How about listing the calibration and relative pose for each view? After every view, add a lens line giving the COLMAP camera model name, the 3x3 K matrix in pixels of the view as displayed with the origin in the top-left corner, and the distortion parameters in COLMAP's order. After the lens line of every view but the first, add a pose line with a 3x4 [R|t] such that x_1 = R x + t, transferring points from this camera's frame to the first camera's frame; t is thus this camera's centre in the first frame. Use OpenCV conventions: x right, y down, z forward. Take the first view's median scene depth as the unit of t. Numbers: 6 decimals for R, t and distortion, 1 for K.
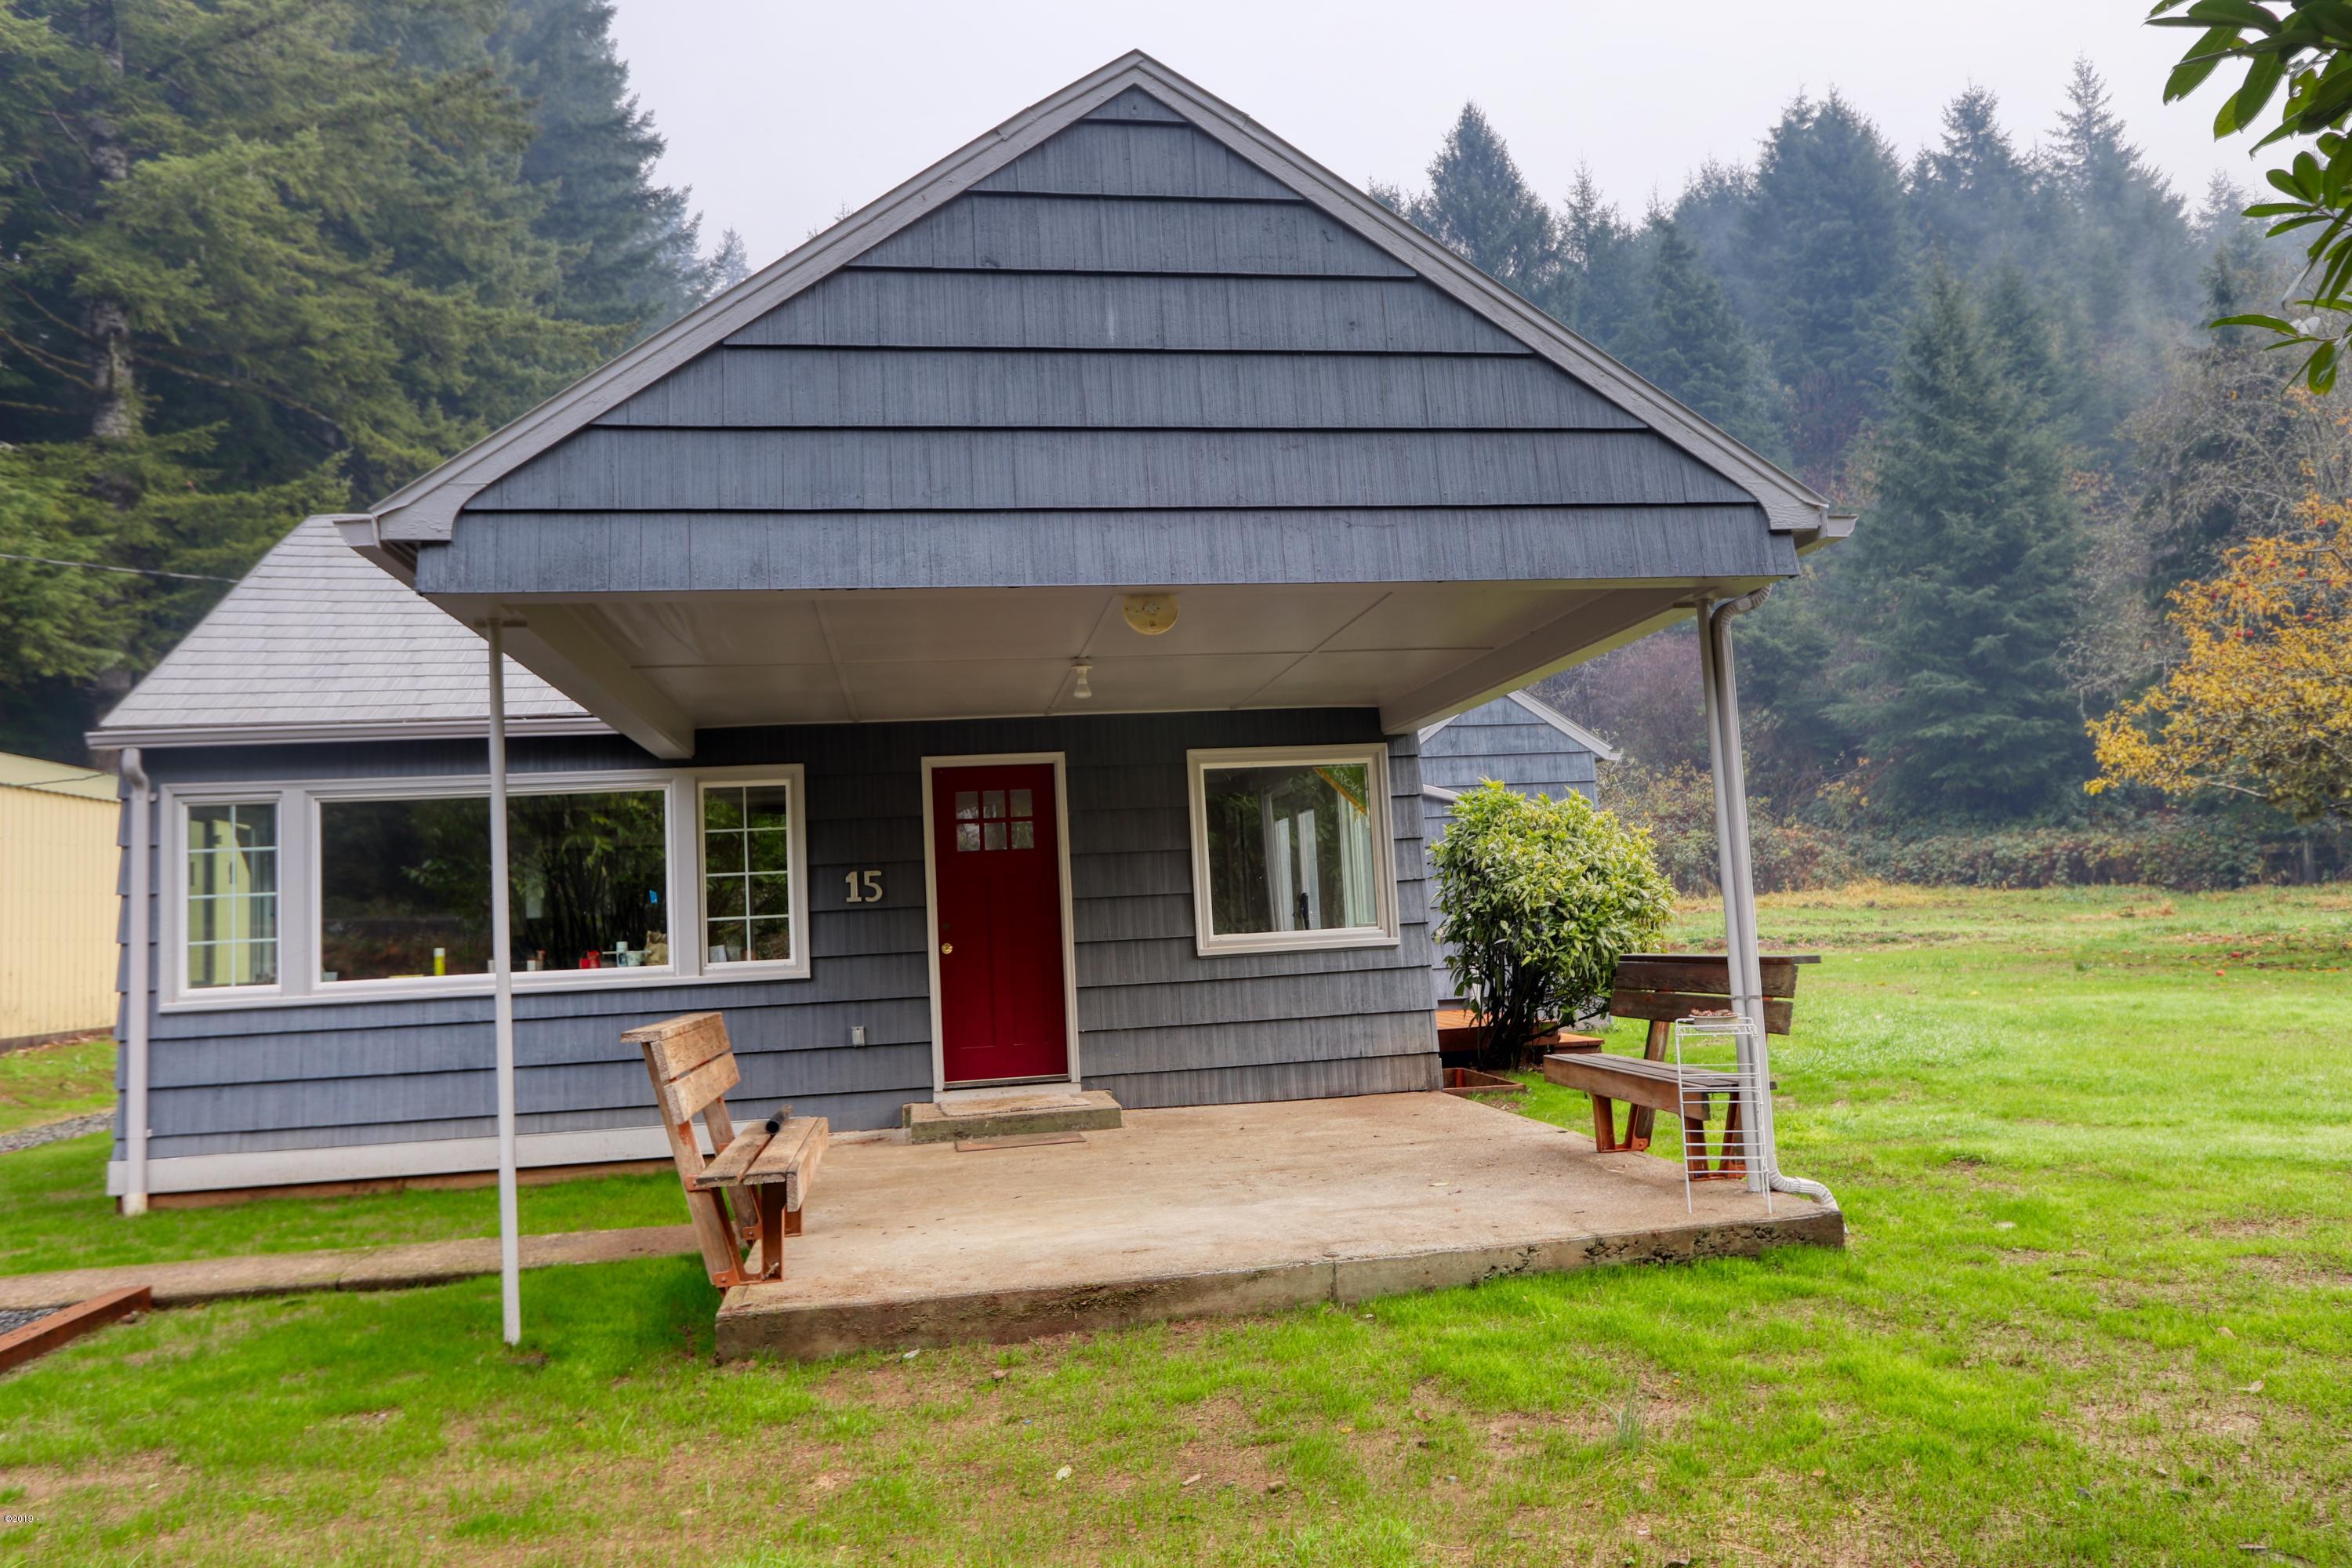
lens RADIAL K [[1539.9, 0, 1173.0], [0, 1539.9, 779.6], [0, 0, 1]] dist [-0.008236, 0.009406]
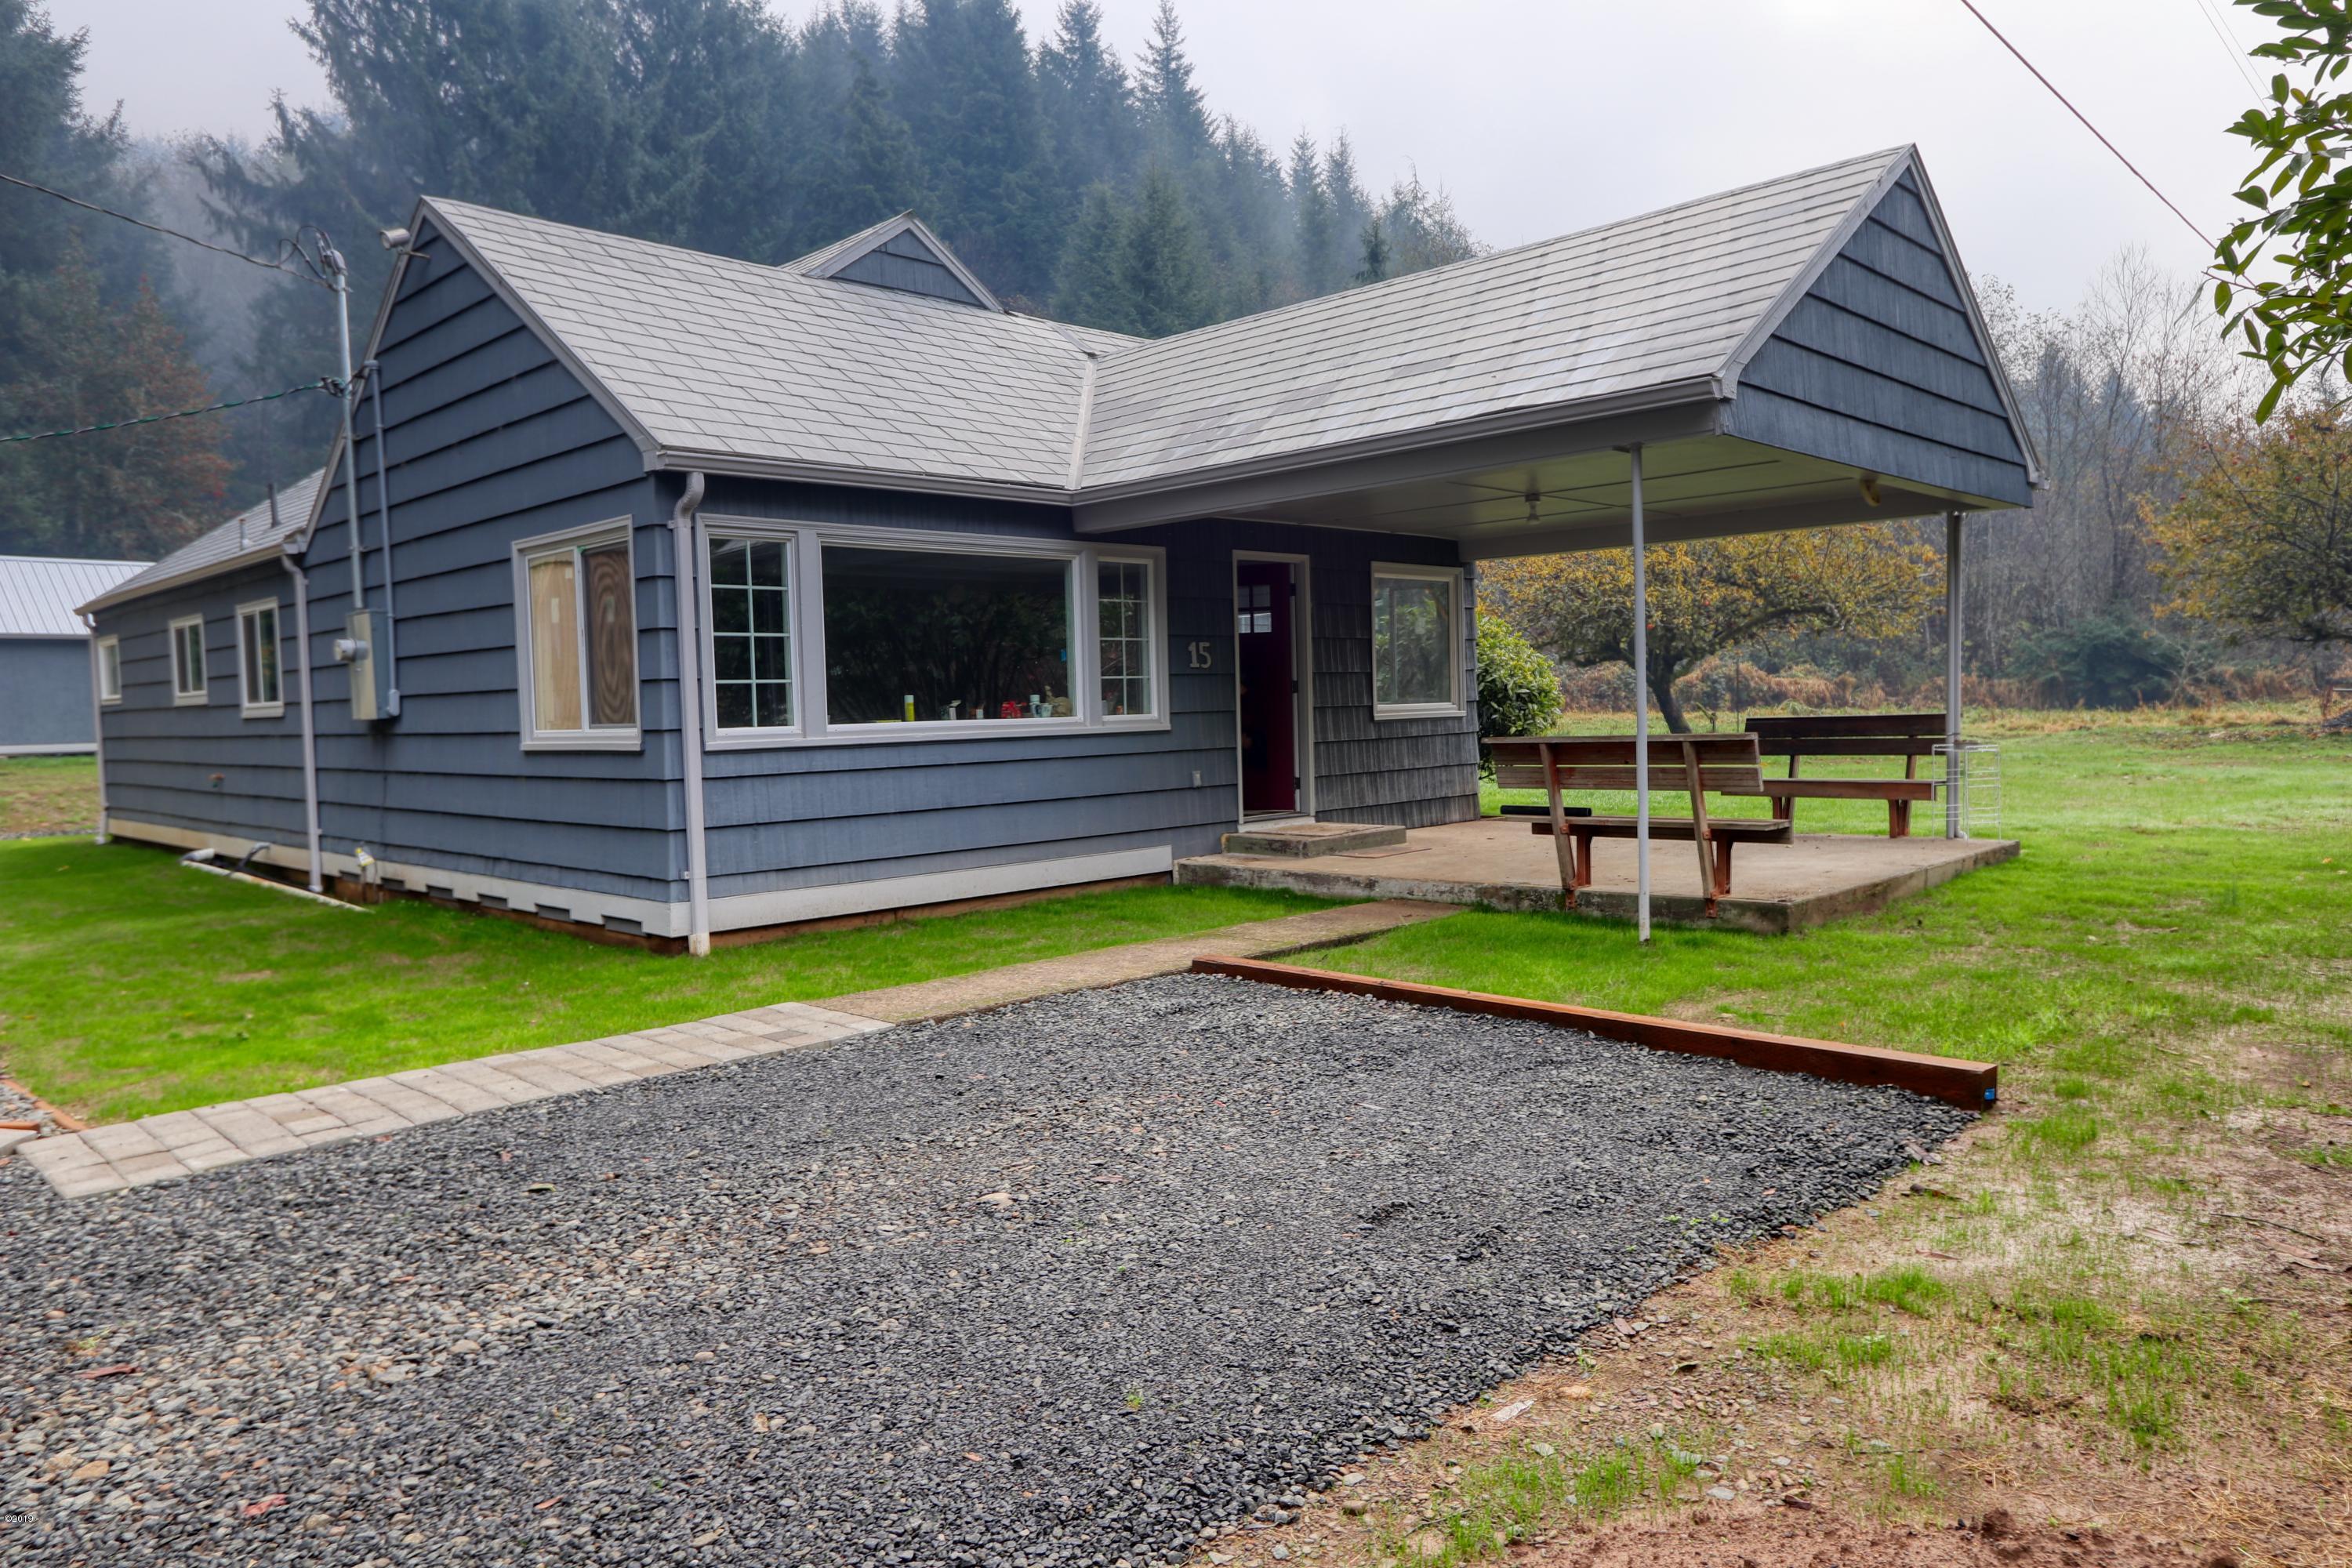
lens RADIAL K [[1539.9, 0, 1164.7], [0, 1539.9, 785.6], [0, 0, 1]] dist [-0.008236, 0.009406]
pose [[0.814022, -0.003775, 0.580822, -0.921885], [-0.064341, 0.993239, 0.096629, 0.056664], [-0.577260, -0.116029, 0.808275, 0.040975]]
